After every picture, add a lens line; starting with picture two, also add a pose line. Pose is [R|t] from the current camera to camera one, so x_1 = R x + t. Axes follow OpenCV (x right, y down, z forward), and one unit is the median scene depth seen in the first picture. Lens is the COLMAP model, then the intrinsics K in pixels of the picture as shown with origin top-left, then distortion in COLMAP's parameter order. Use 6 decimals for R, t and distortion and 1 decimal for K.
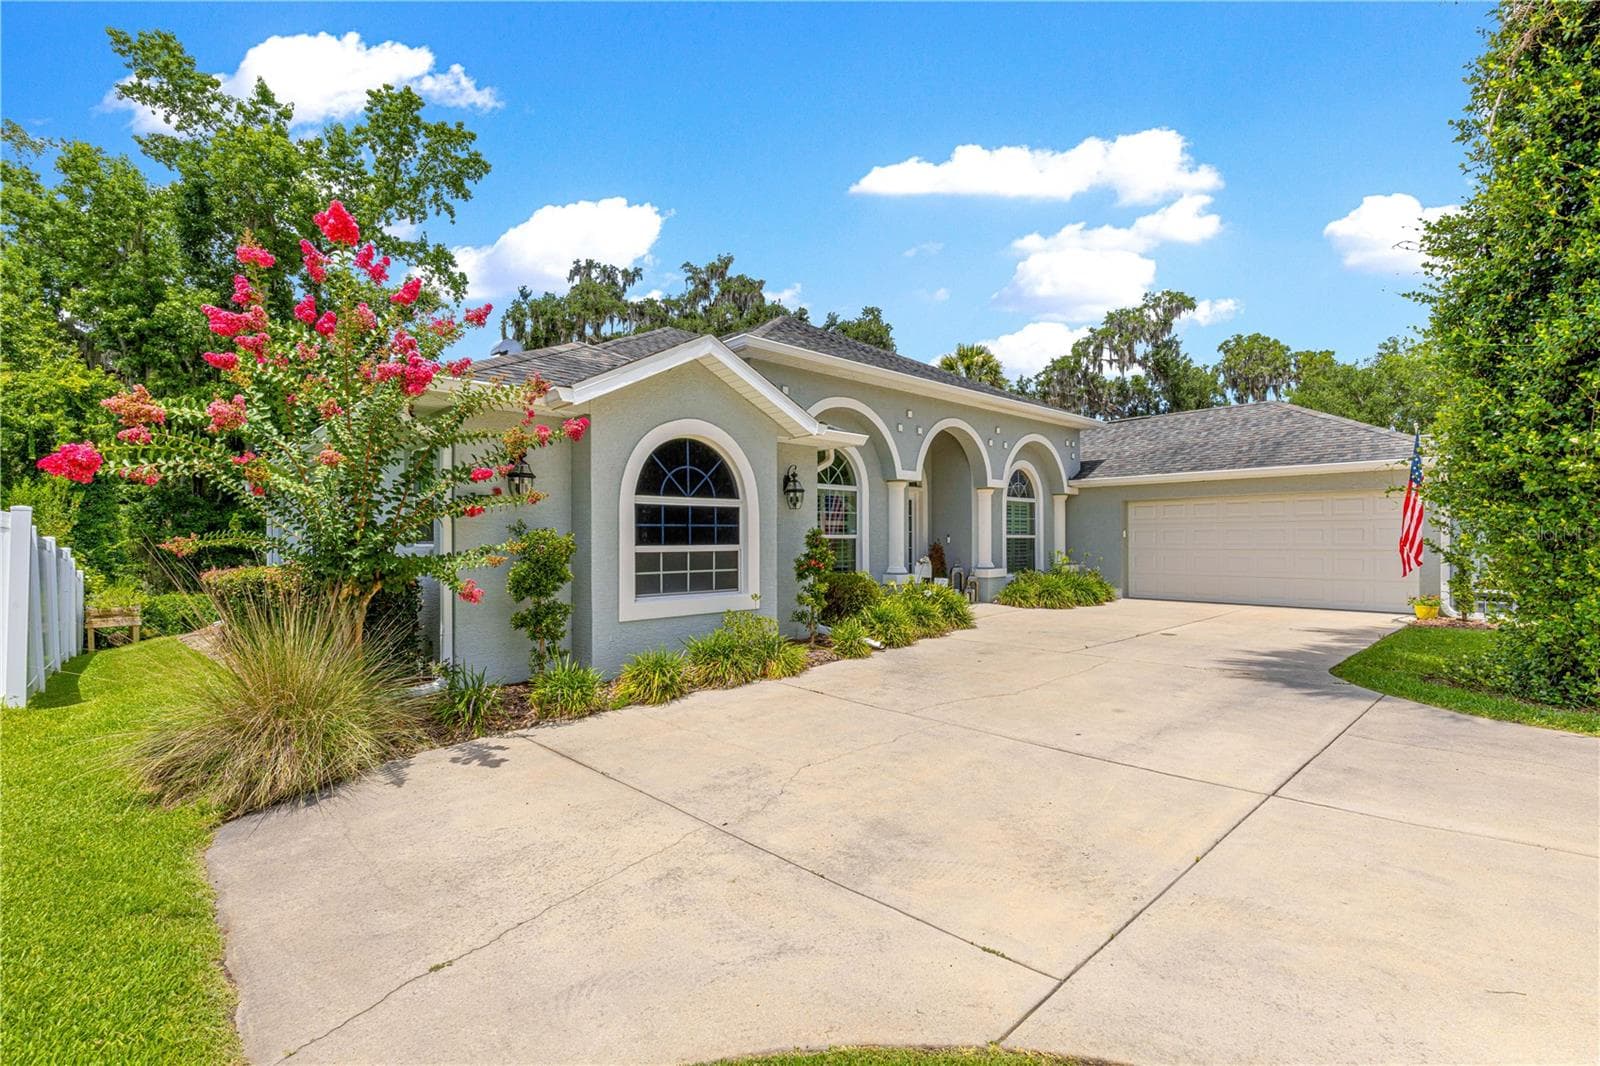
lens RADIAL K [[720.5, 0, 802.8], [0, 720.5, 544.3], [0, 0, 1]] dist [0.006039, -0.001026]
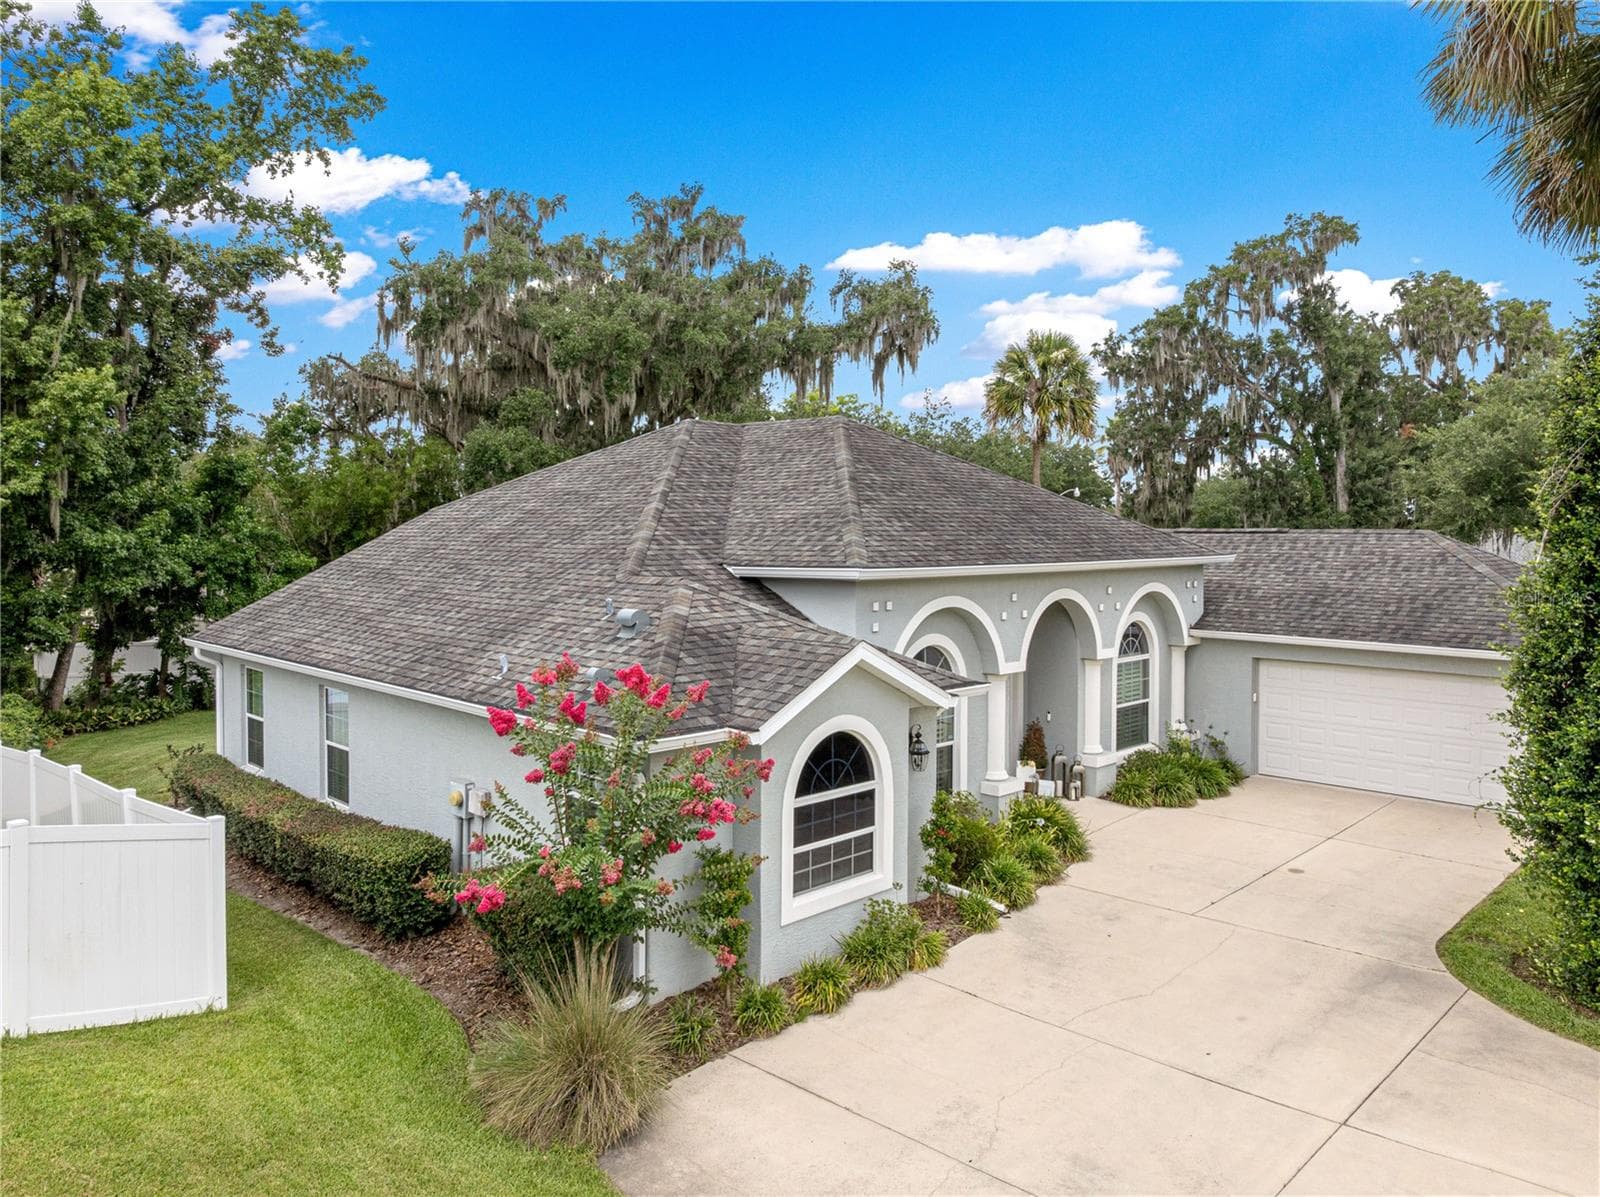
lens RADIAL K [[1152.3, 0, 805.4], [0, 1152.3, 547.0], [0, 0, 1]] dist [-0.060212, 0.032971]
pose [[0.999070, 0.007175, 0.042527, -0.071427], [-0.007690, 0.999899, 0.011938, -0.113321], [-0.042437, -0.012254, 0.999024, -0.161933]]
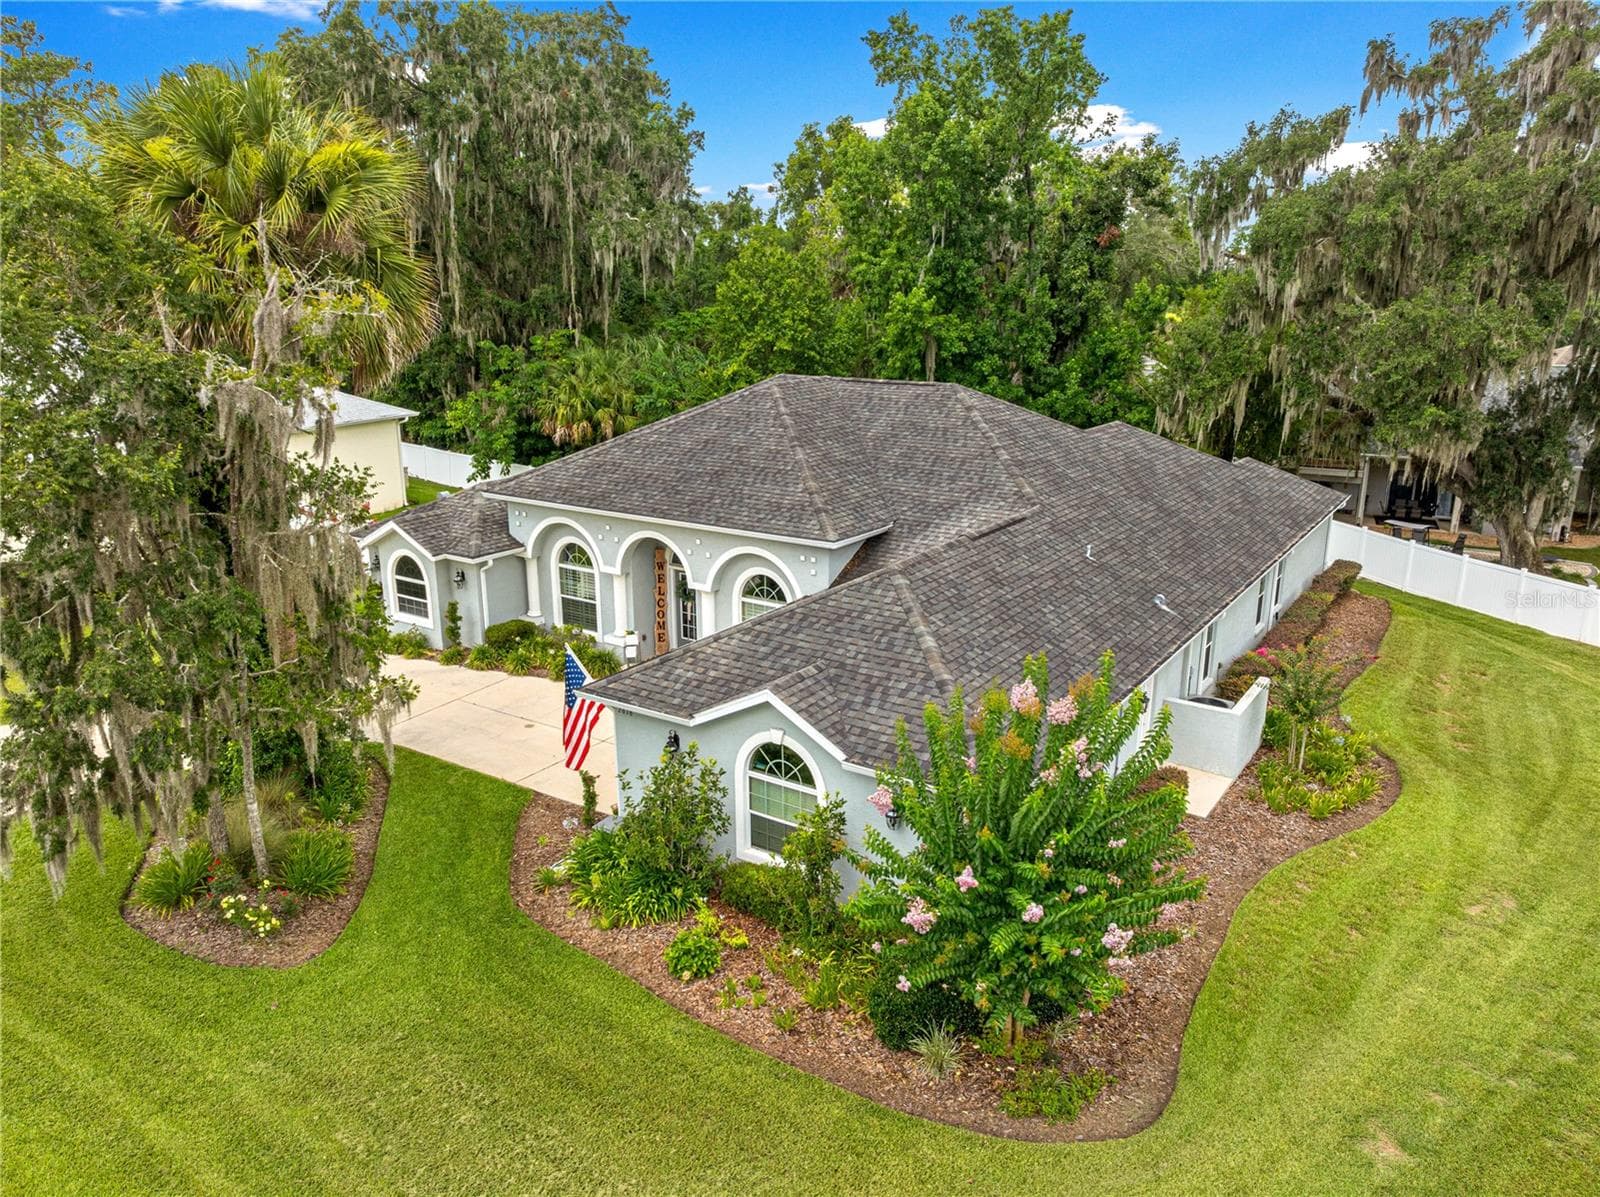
lens RADIAL K [[1142.3, 0, 800.0], [0, 1142.3, 598.5], [0, 0, 1]] dist [-0.070680, 0.046413]
pose [[0.222411, 0.272933, -0.935970, 1.018499], [-0.001381, 0.960103, 0.279642, -0.290922], [0.974952, -0.060903, 0.213915, 0.392123]]
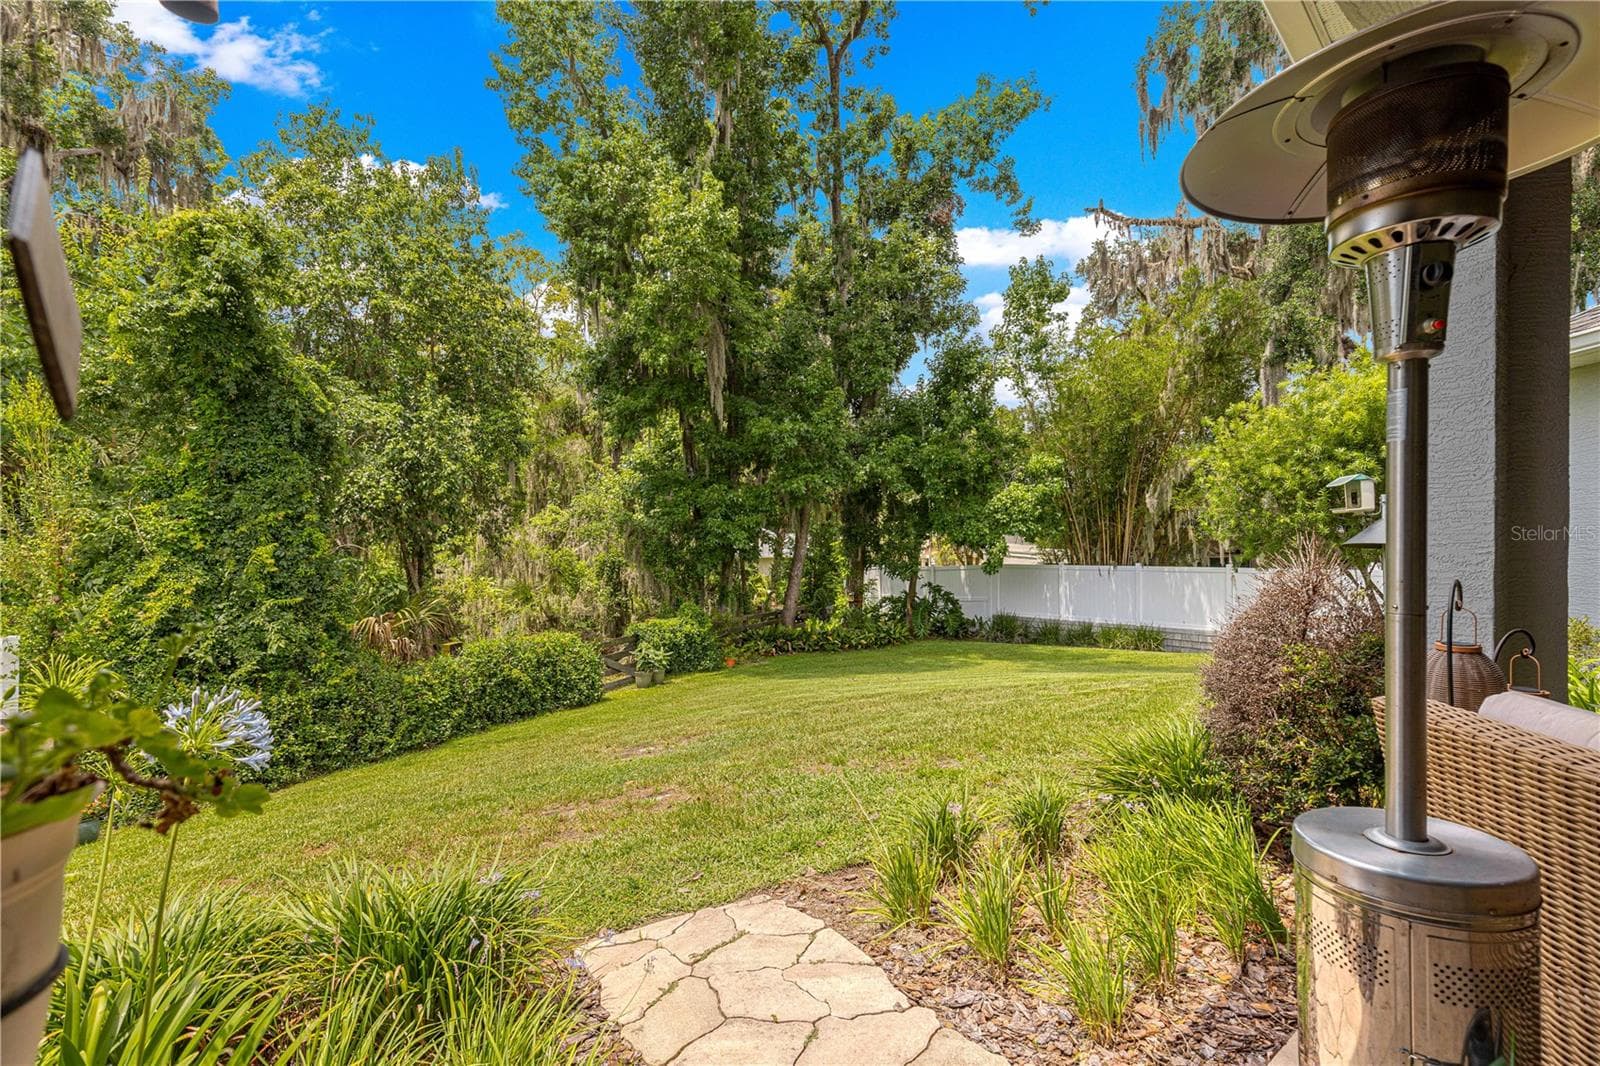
lens RADIAL K [[720.5, 0, 802.8], [0, 720.5, 544.3], [0, 0, 1]] dist [0.006039, -0.001026]
pose [[0.640273, 0.010072, -0.768081, -0.256444], [0.006488, 0.999807, 0.018519, -0.003154], [0.768120, -0.016840, 0.640085, 0.705716]]
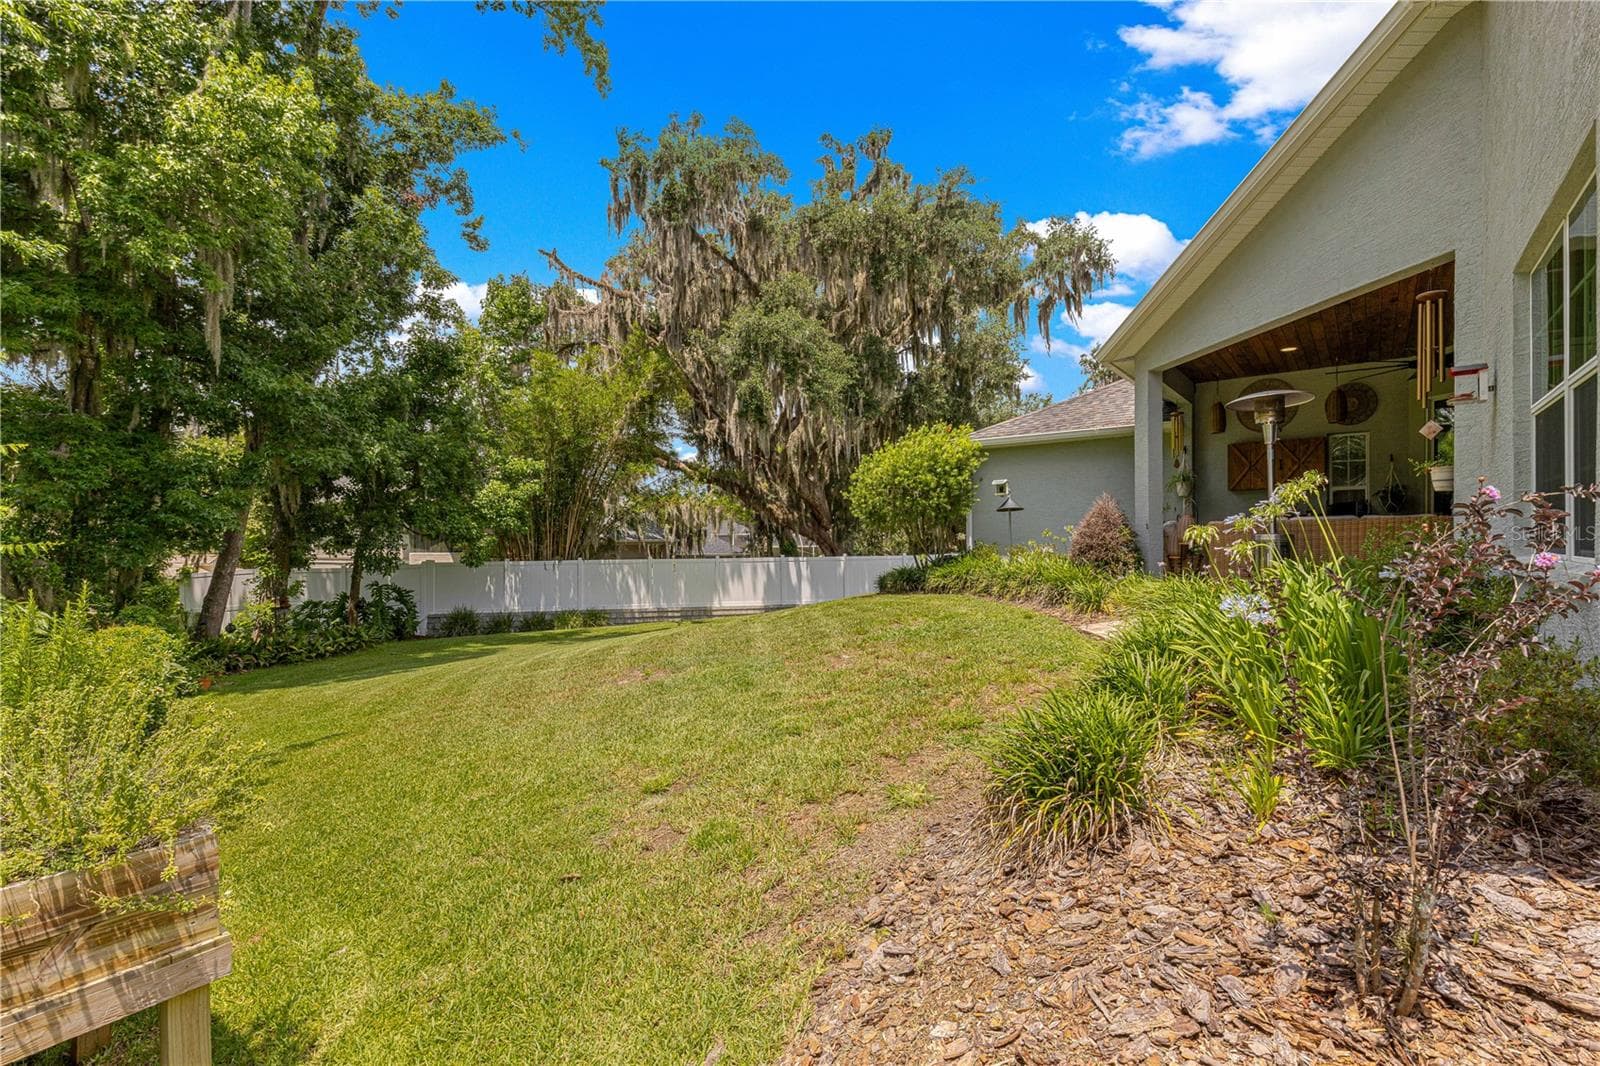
lens RADIAL K [[720.5, 0, 802.8], [0, 720.5, 544.3], [0, 0, 1]] dist [0.006039, -0.001026]
pose [[0.988434, -0.005078, 0.151568, -0.484142], [0.005604, 0.999980, -0.003048, 0.024040], [-0.151550, 0.003862, 0.988442, 0.502855]]
